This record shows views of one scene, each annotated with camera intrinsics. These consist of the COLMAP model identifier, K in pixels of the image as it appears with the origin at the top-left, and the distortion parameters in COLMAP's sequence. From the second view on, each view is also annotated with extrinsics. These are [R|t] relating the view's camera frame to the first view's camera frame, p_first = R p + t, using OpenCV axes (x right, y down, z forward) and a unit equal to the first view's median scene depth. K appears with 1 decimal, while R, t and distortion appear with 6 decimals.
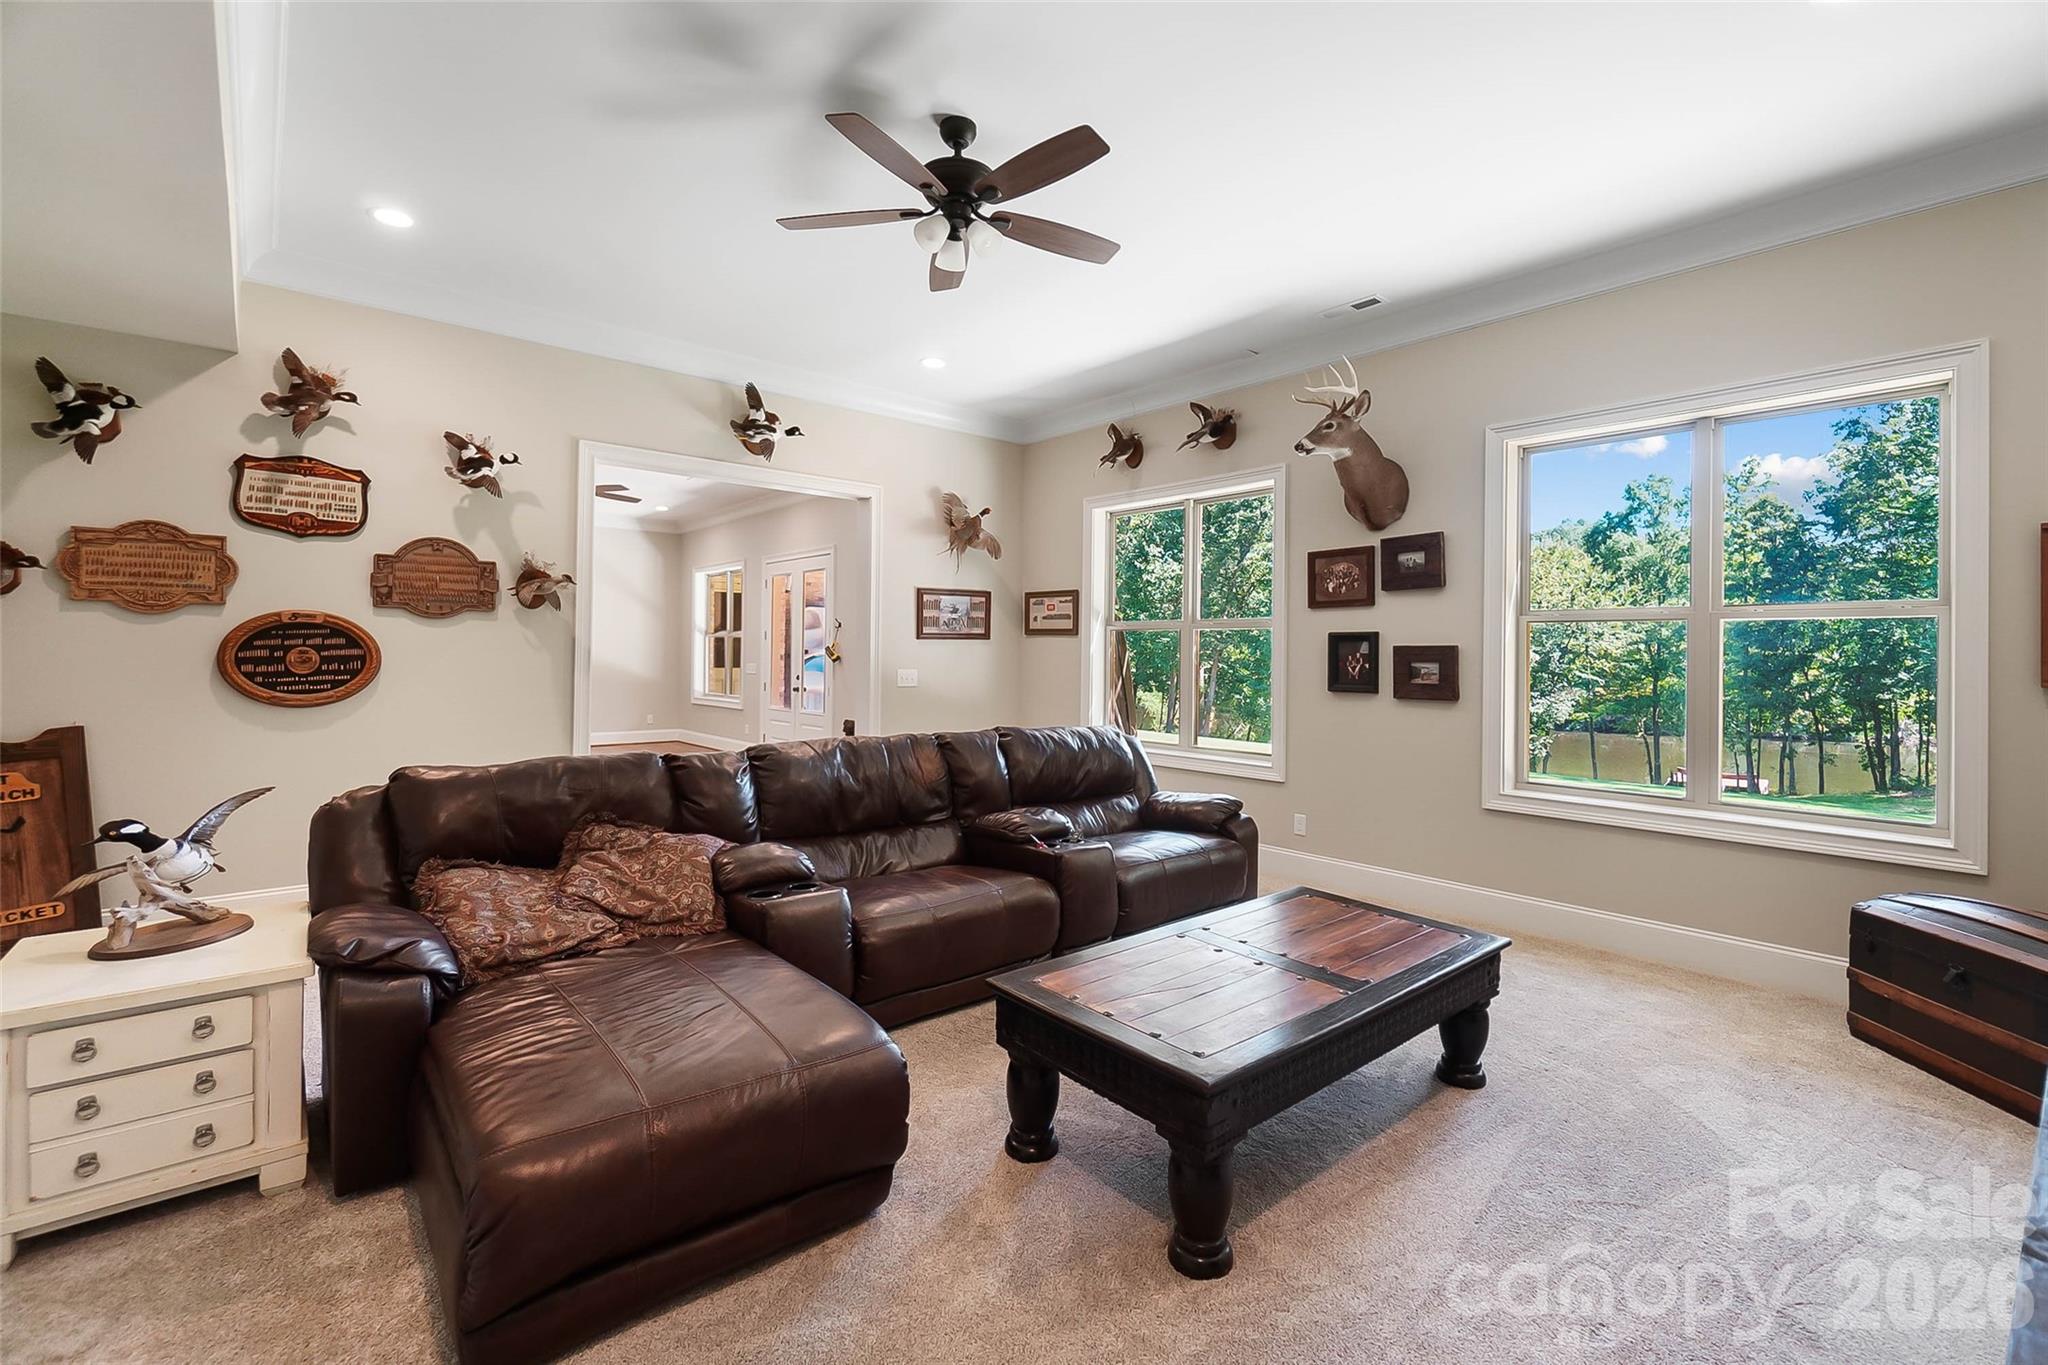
lens RADIAL K [[895.3, 0, 1036.3], [0, 895.3, 655.0], [0, 0, 1]] dist [-0.009857, 0.000067]
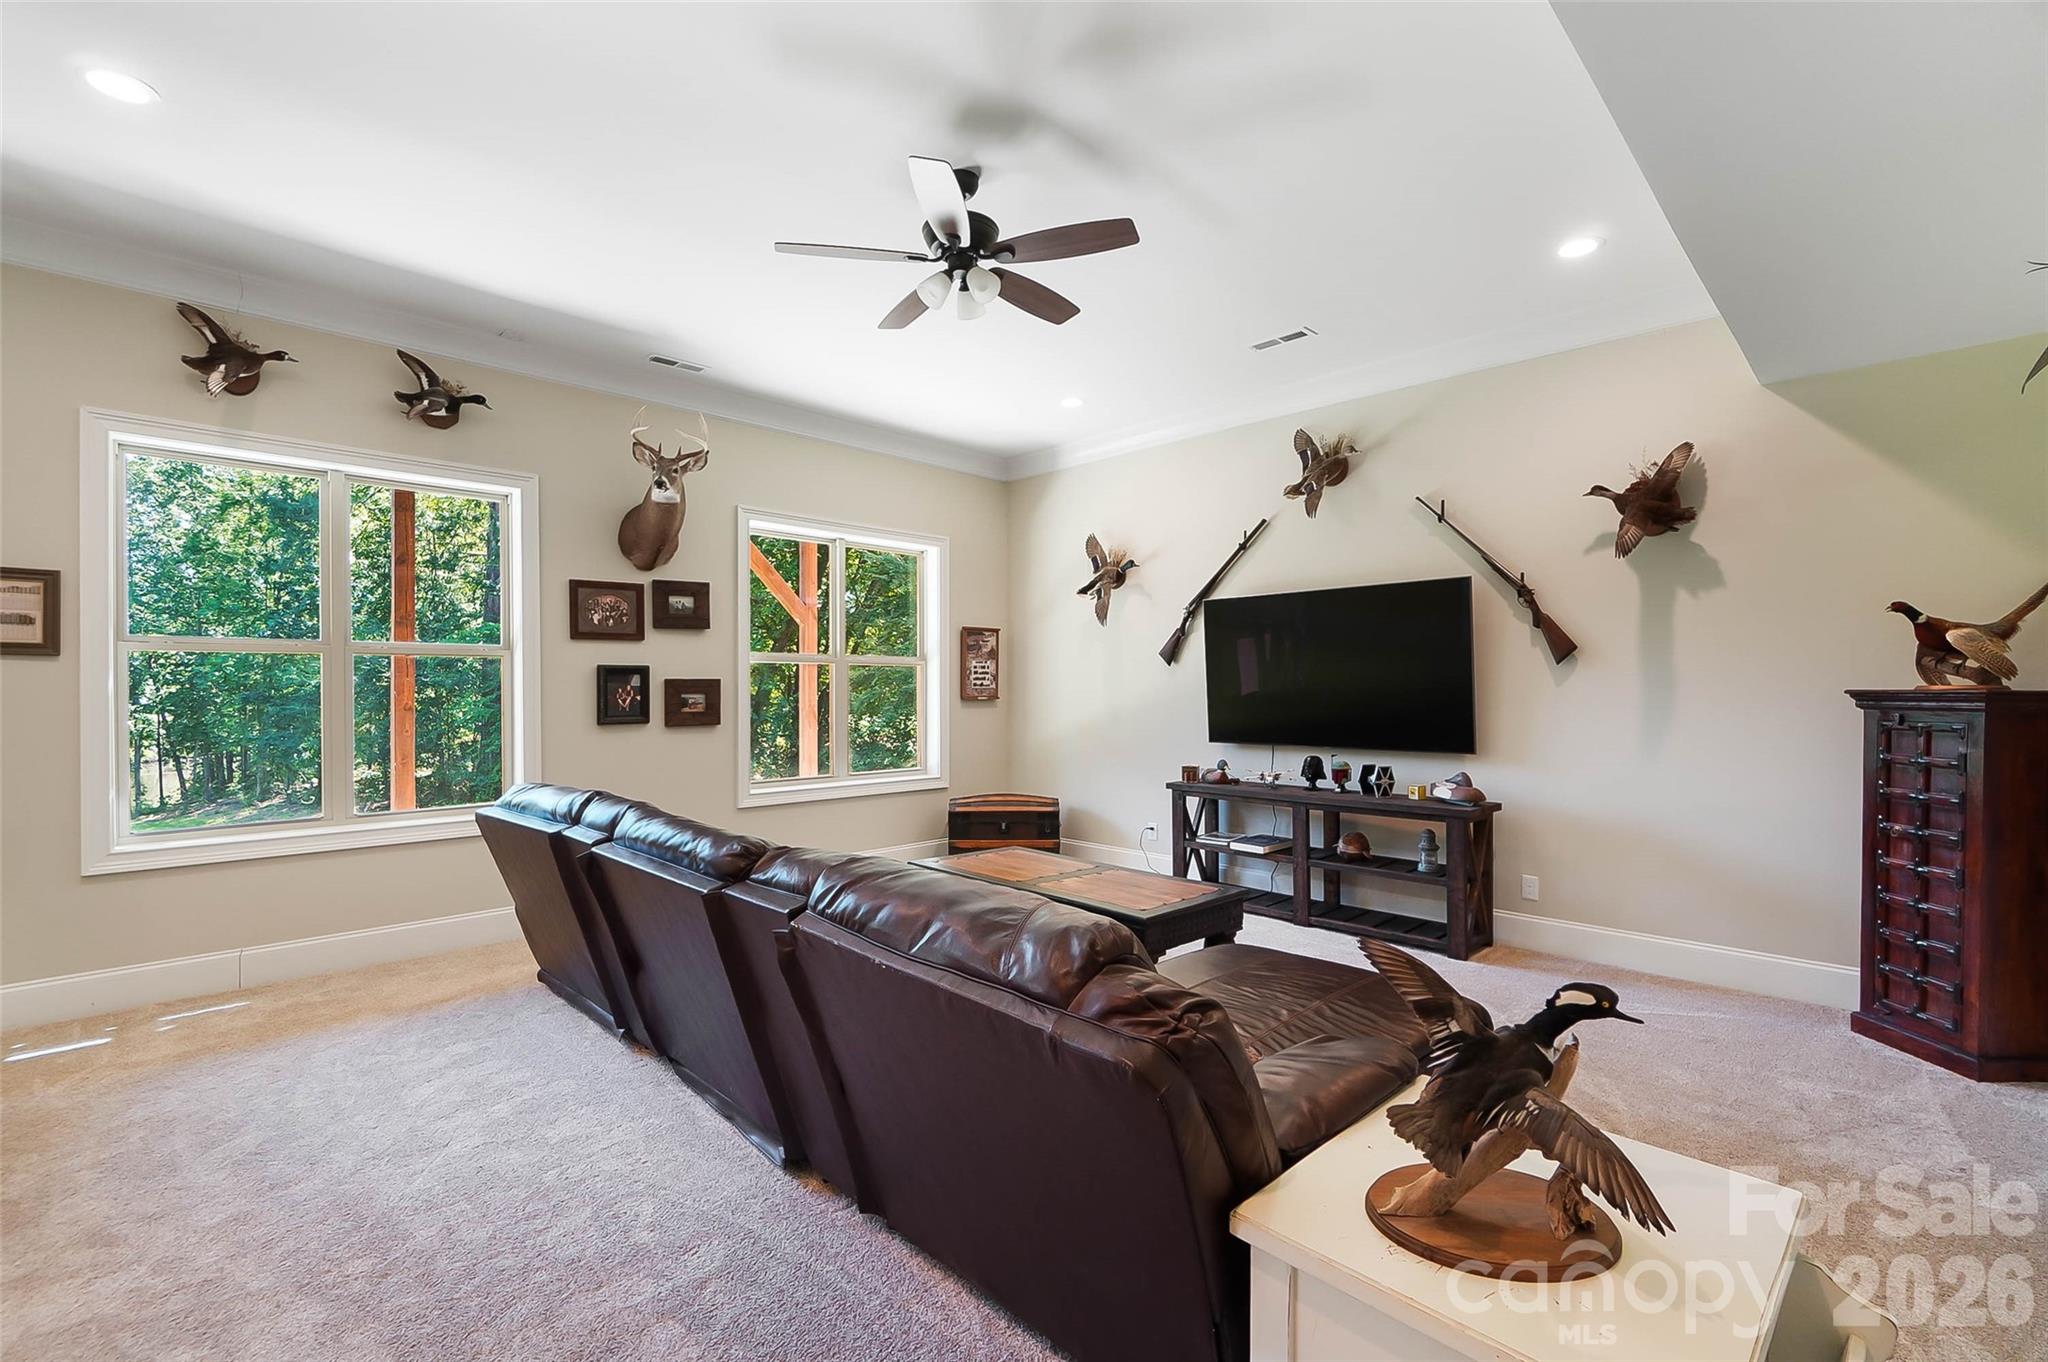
lens RADIAL K [[895.3, 0, 1022.5], [0, 895.3, 684.9], [0, 0, 1]] dist [-0.009857, 0.000067]
pose [[-0.086409, -0.003286, 0.996254, -0.719294], [0.006767, 0.999970, 0.003885, -0.004070], [-0.996237, 0.007078, -0.086384, 0.647739]]
